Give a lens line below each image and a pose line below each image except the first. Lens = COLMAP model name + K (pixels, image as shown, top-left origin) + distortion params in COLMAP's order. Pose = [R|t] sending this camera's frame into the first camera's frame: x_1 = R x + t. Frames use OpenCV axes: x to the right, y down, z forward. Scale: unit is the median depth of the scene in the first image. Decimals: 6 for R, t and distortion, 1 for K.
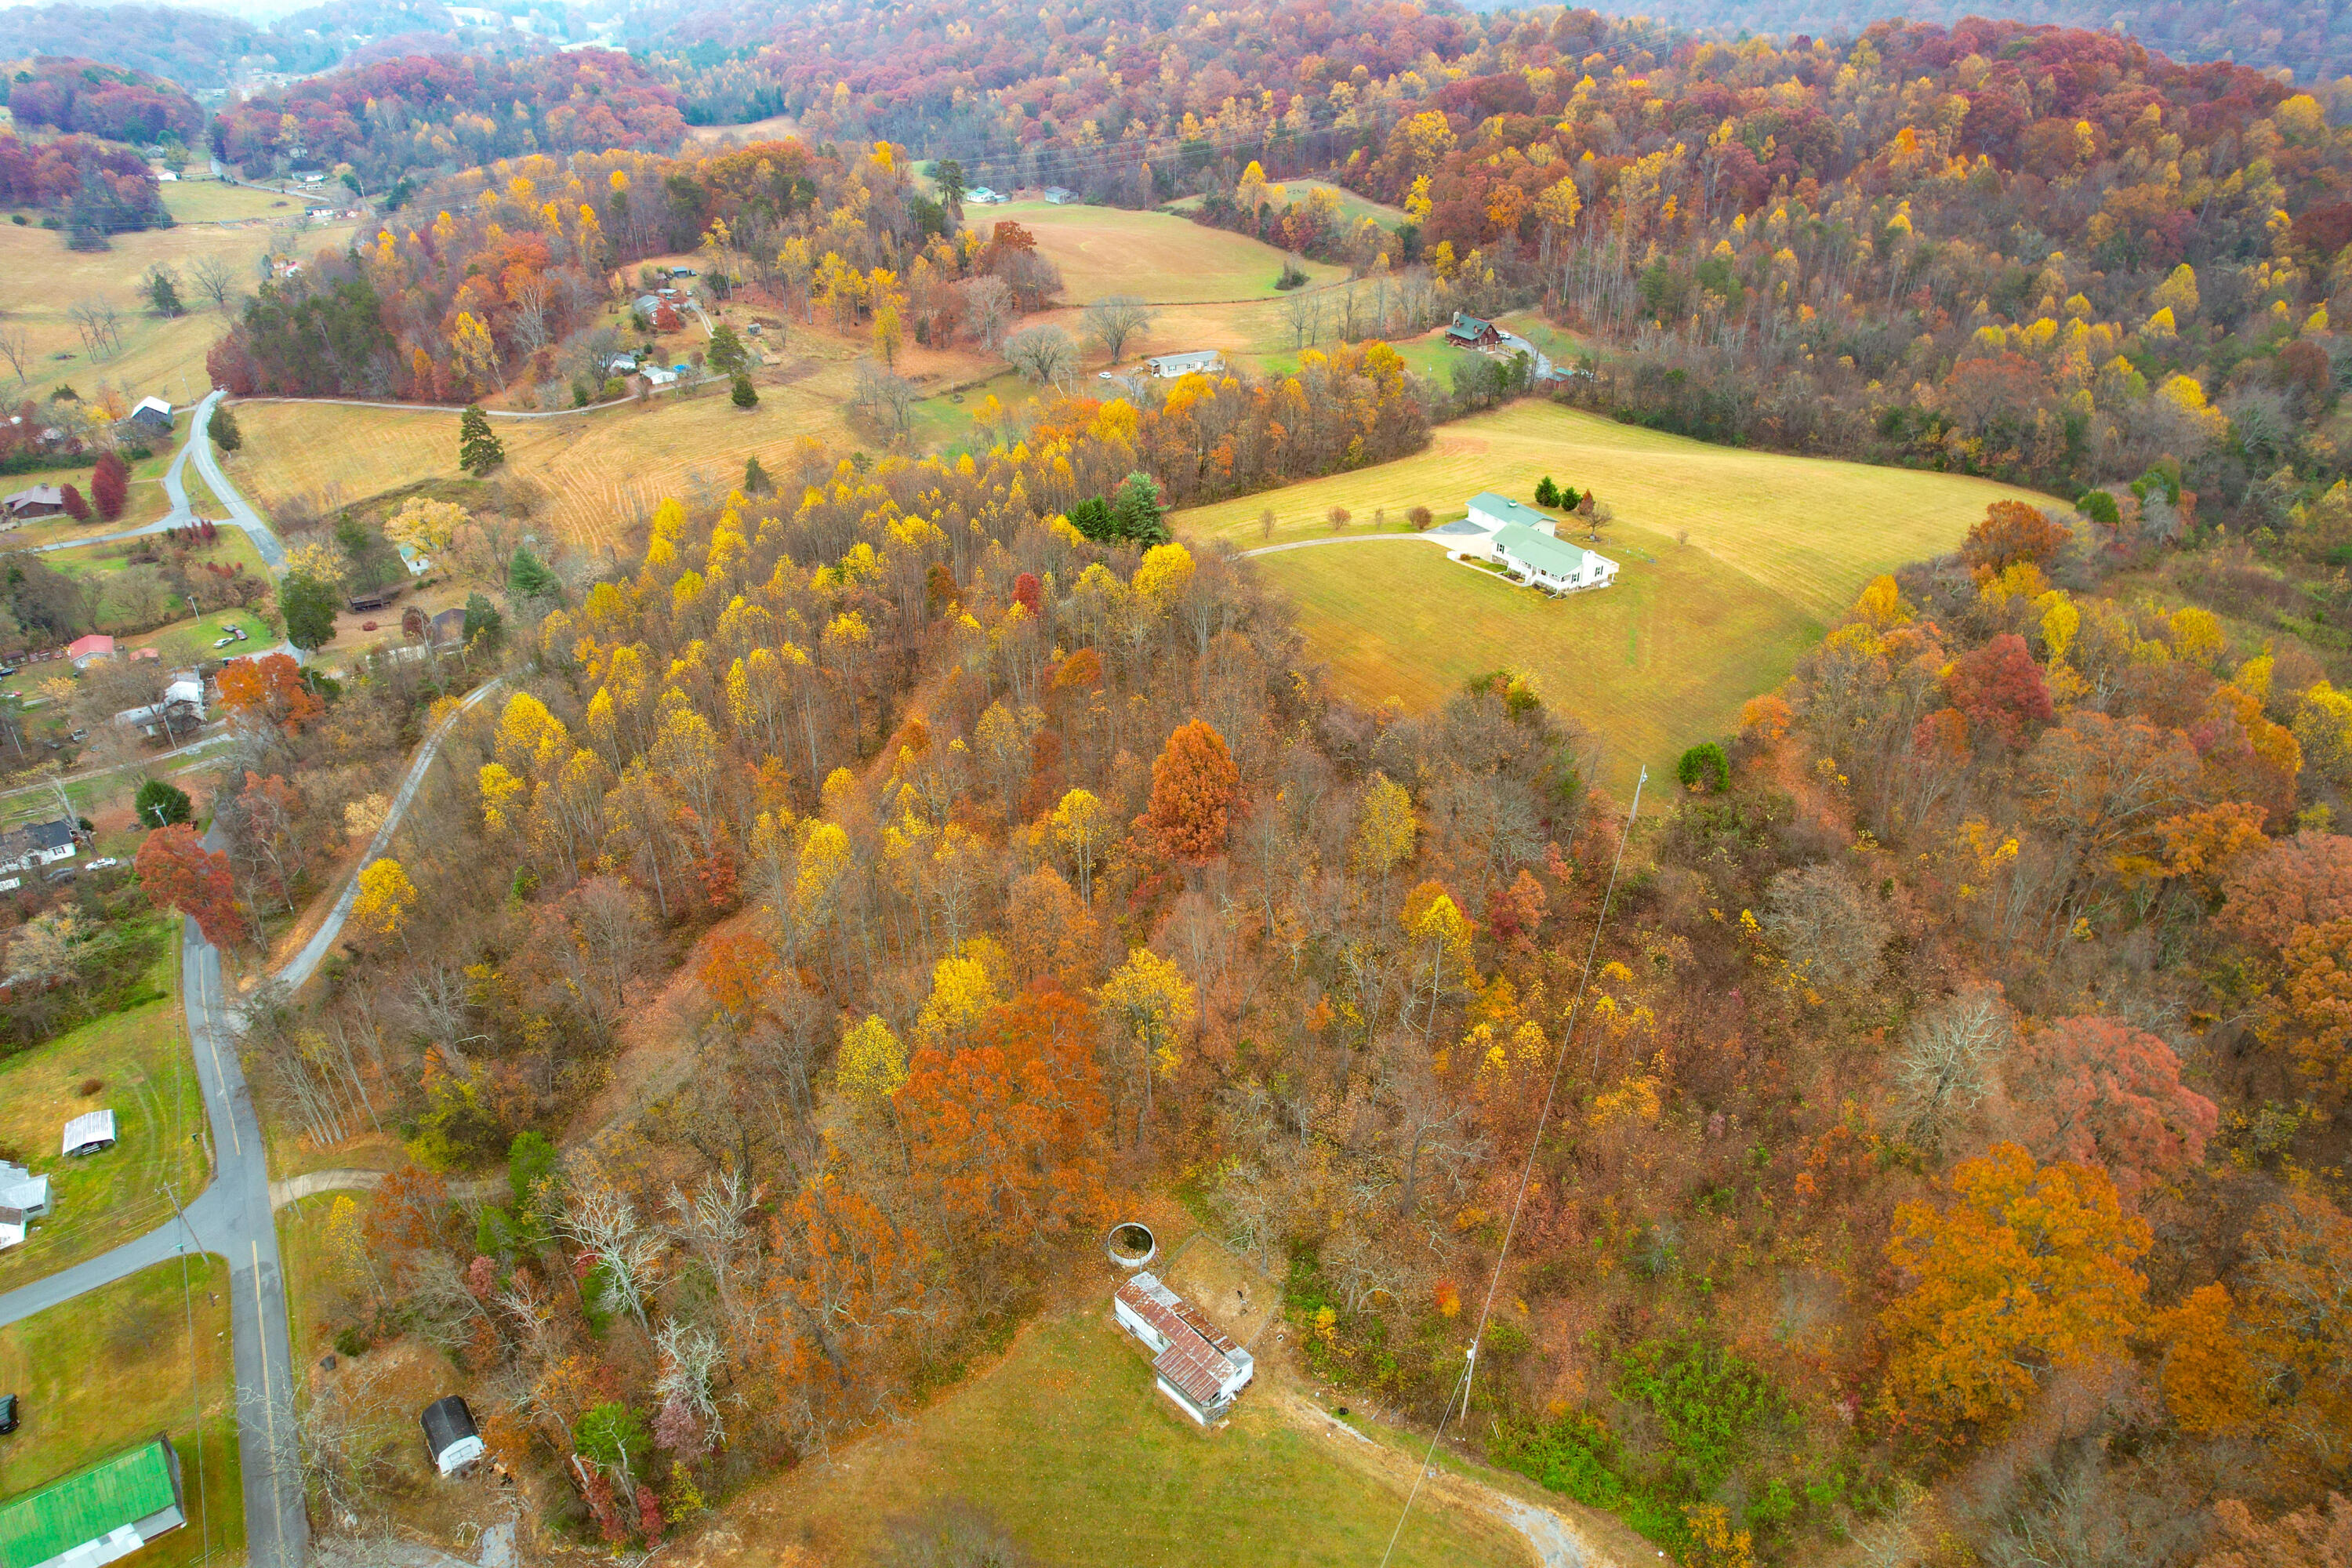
lens RADIAL K [[1510.2, 0, 1179.1], [0, 1510.2, 791.8], [0, 0, 1]] dist [-0.087274, 0.082918]
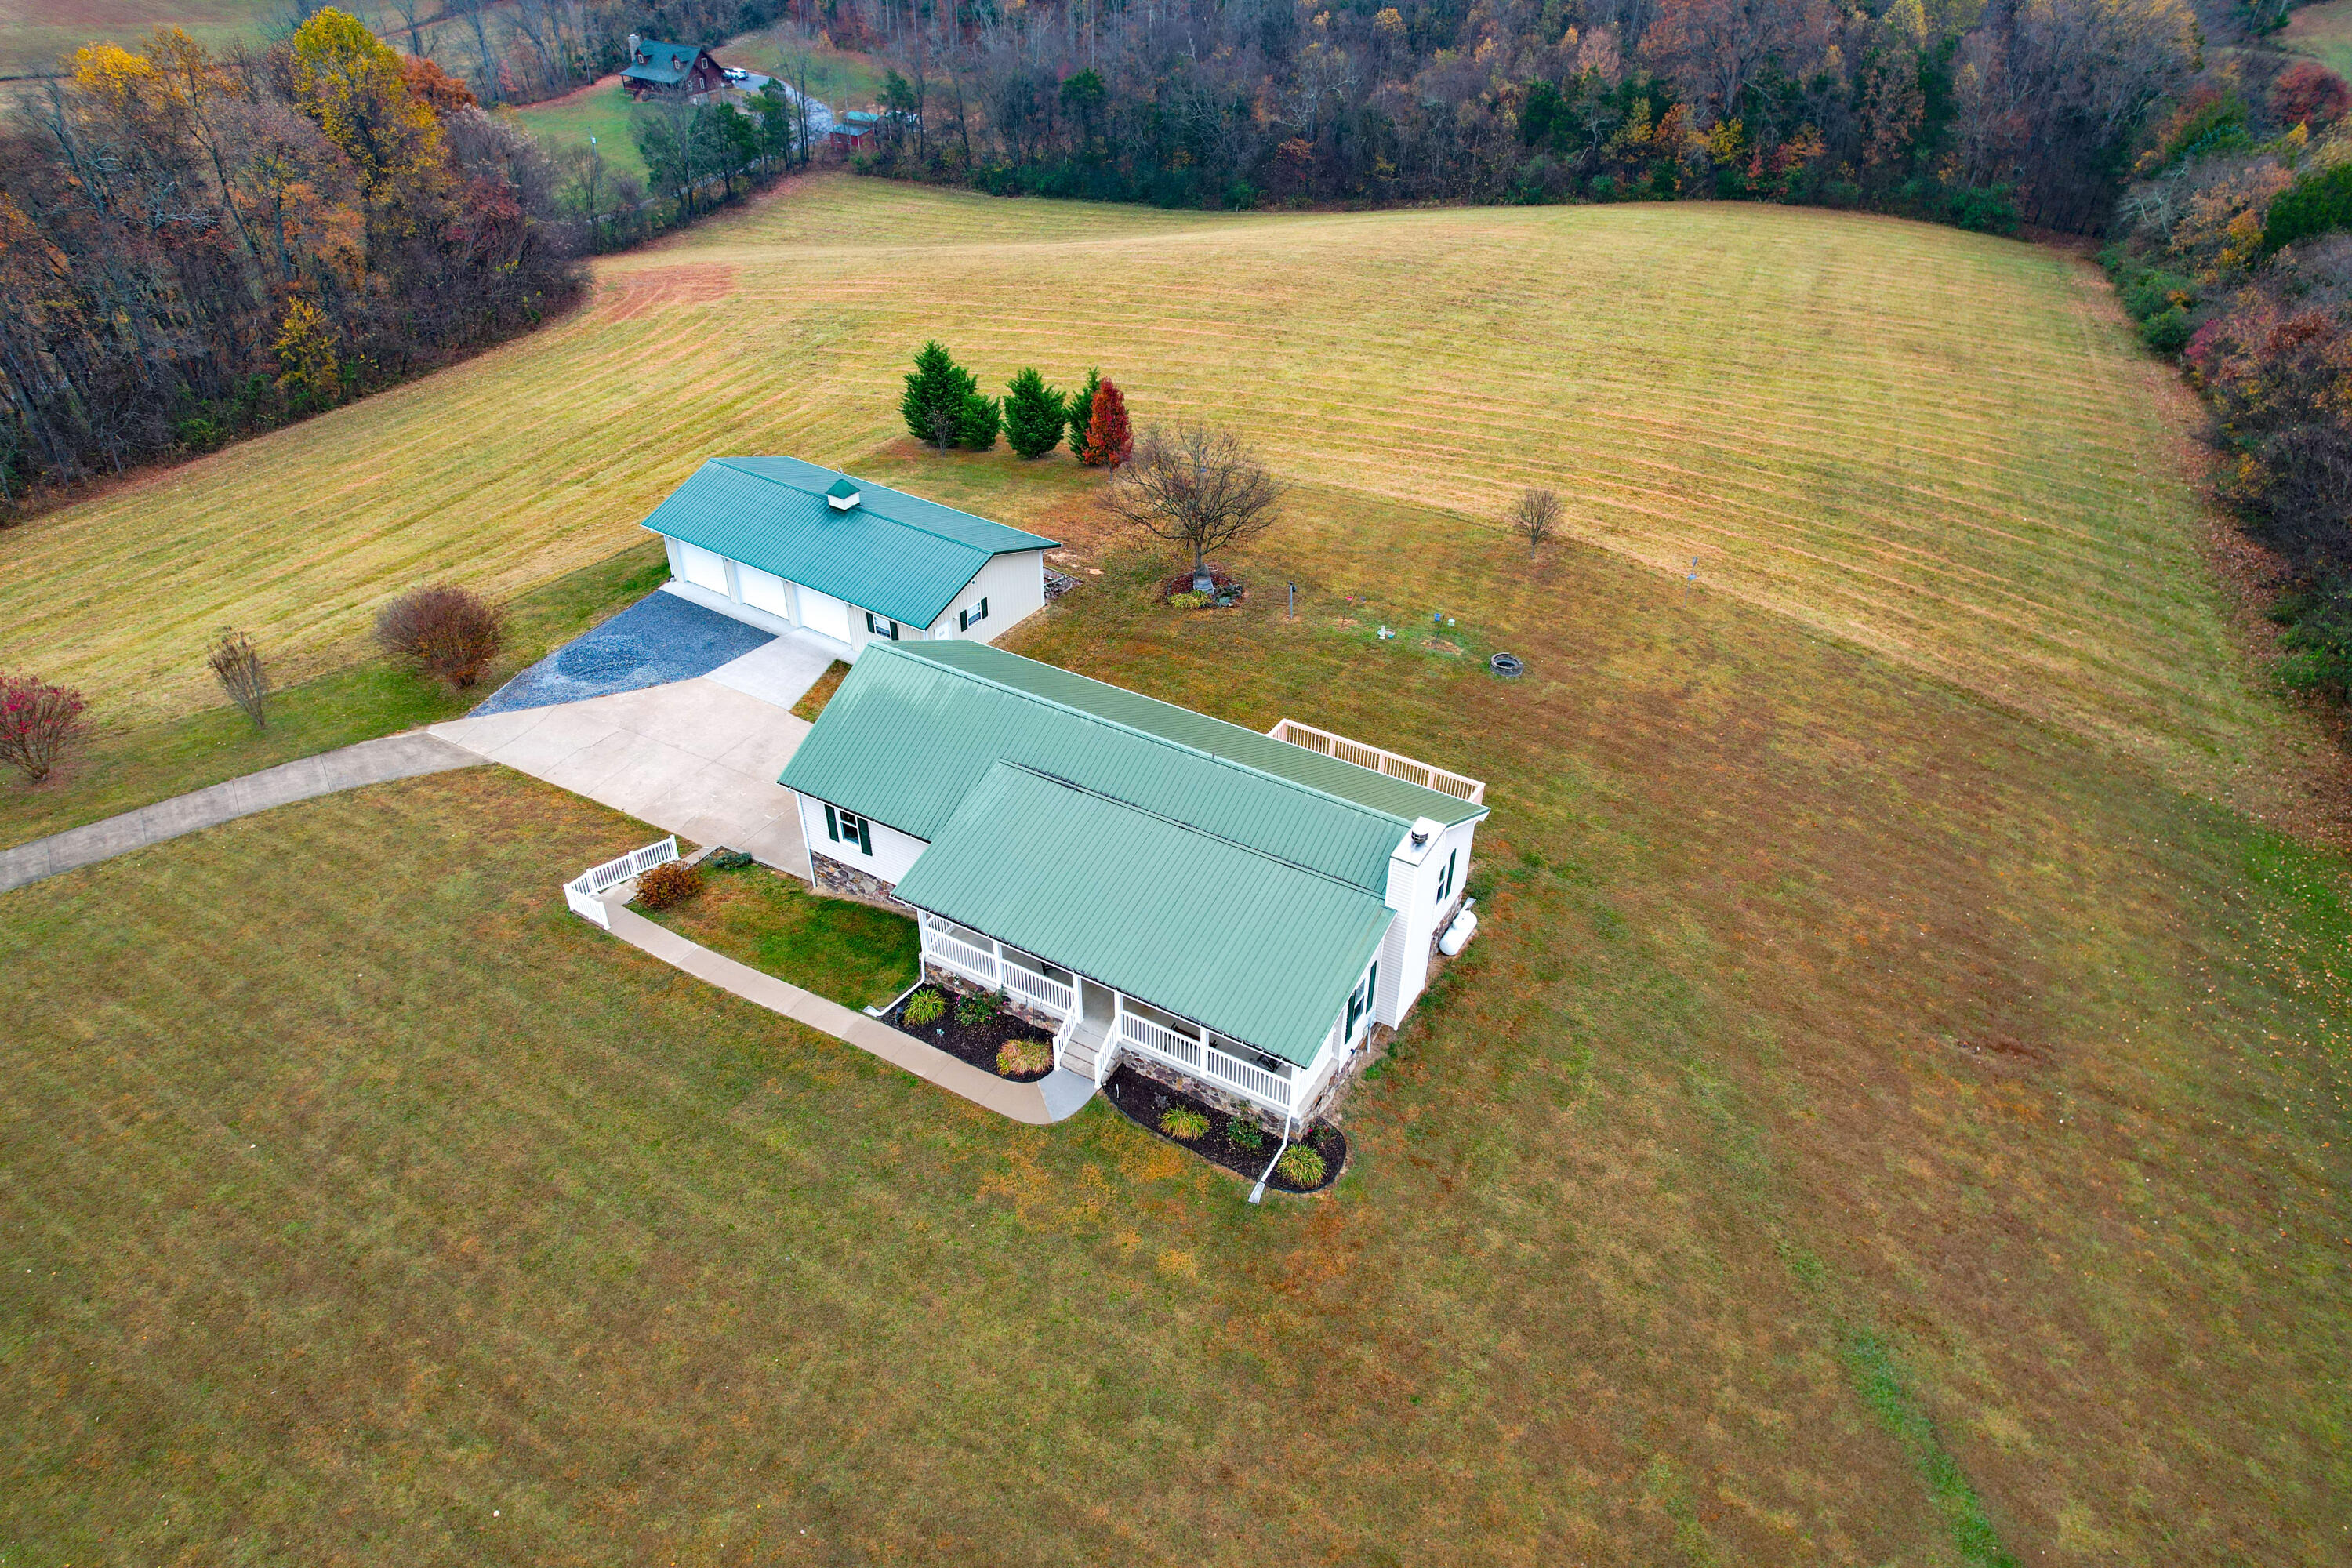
lens RADIAL K [[1510.2, 0, 1179.1], [0, 1510.2, 791.8], [0, 0, 1]] dist [-0.087274, 0.082918]
pose [[0.893235, -0.259621, 0.367053, 0.103970], [0.221075, 0.964532, 0.144233, -0.102722], [-0.391480, -0.047688, 0.918950, 0.462207]]
